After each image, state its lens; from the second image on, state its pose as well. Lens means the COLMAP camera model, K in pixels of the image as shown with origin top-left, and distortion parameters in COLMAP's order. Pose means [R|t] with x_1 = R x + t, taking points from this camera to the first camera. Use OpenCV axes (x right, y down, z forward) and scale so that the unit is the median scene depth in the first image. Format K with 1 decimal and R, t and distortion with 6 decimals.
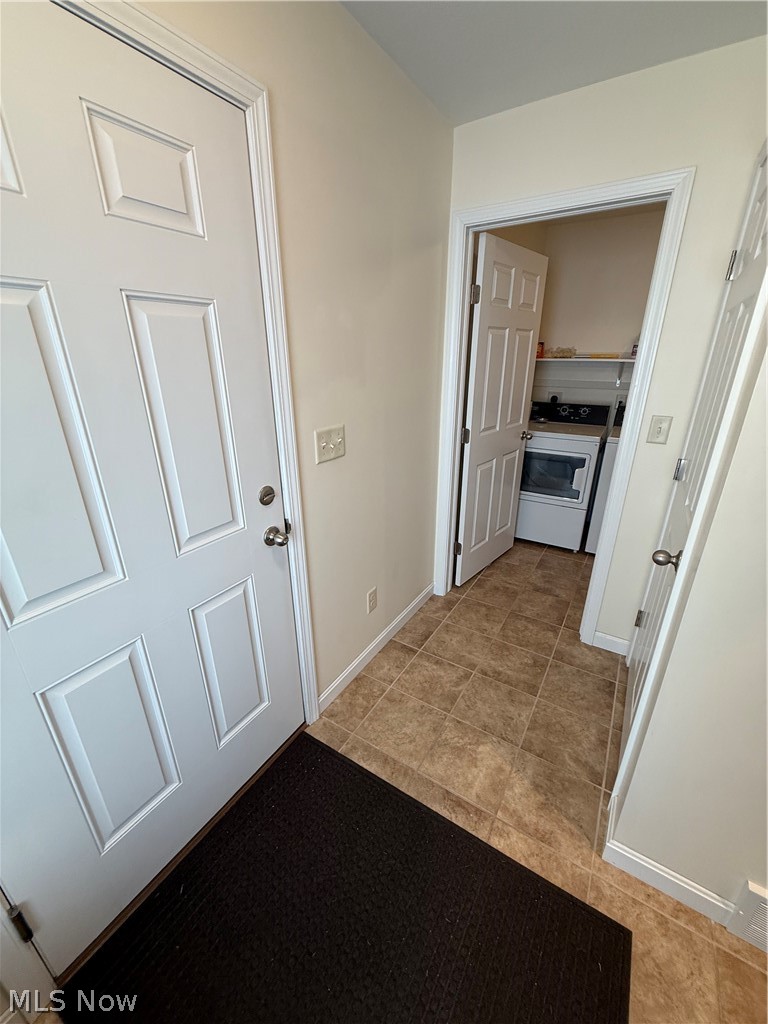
lens RADIAL K [[409.5, 0, 387.6], [0, 409.5, 510.4], [0, 0, 1]] dist [-0.001067, -0.000010]
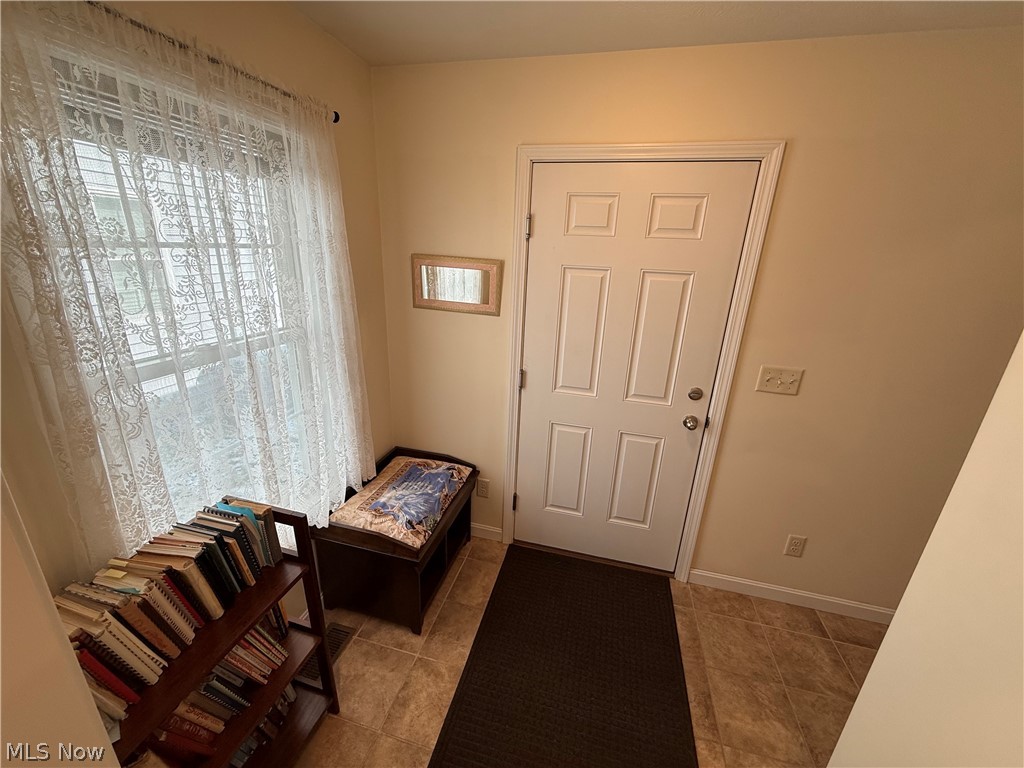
lens RADIAL K [[409.5, 0, 504.9], [0, 409.5, 387.0], [0, 0, 1]] dist [-0.001067, -0.000010]
pose [[0.292577, 0.316211, -0.902446, 0.775674], [-0.384820, 0.902885, 0.191605, -0.071745], [0.875393, 0.291220, 0.385848, -0.169112]]
